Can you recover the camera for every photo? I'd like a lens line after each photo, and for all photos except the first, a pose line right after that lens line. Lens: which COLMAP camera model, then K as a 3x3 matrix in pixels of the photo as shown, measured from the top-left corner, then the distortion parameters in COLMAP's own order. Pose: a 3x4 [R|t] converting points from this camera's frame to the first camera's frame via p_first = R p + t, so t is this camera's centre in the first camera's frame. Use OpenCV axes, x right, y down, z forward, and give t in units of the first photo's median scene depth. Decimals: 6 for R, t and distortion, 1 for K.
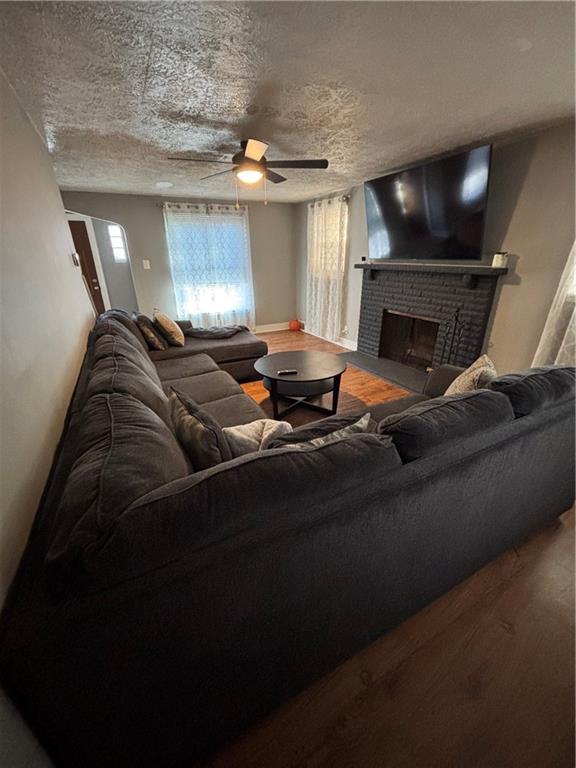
lens RADIAL K [[310.4, 0, 287.4], [0, 310.4, 383.1], [0, 0, 1]] dist [-0.000721, -0.000005]
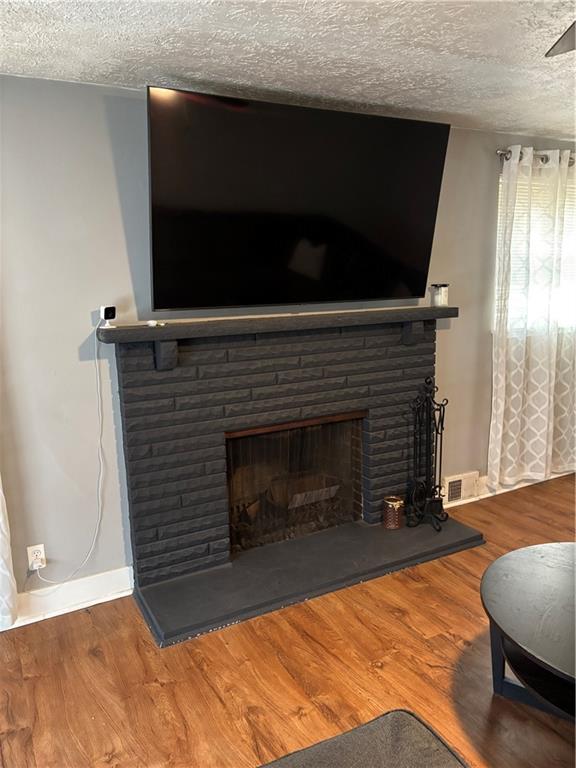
lens RADIAL K [[585.7, 0, 288.4], [0, 585.7, 385.3], [0, 0, 1]] dist [-0.012105, -0.002148]
pose [[-0.014272, -0.170446, 0.985264, -0.370609], [0.408437, 0.898415, 0.161338, -0.372061], [-0.912675, 0.404720, 0.056794, 0.866315]]
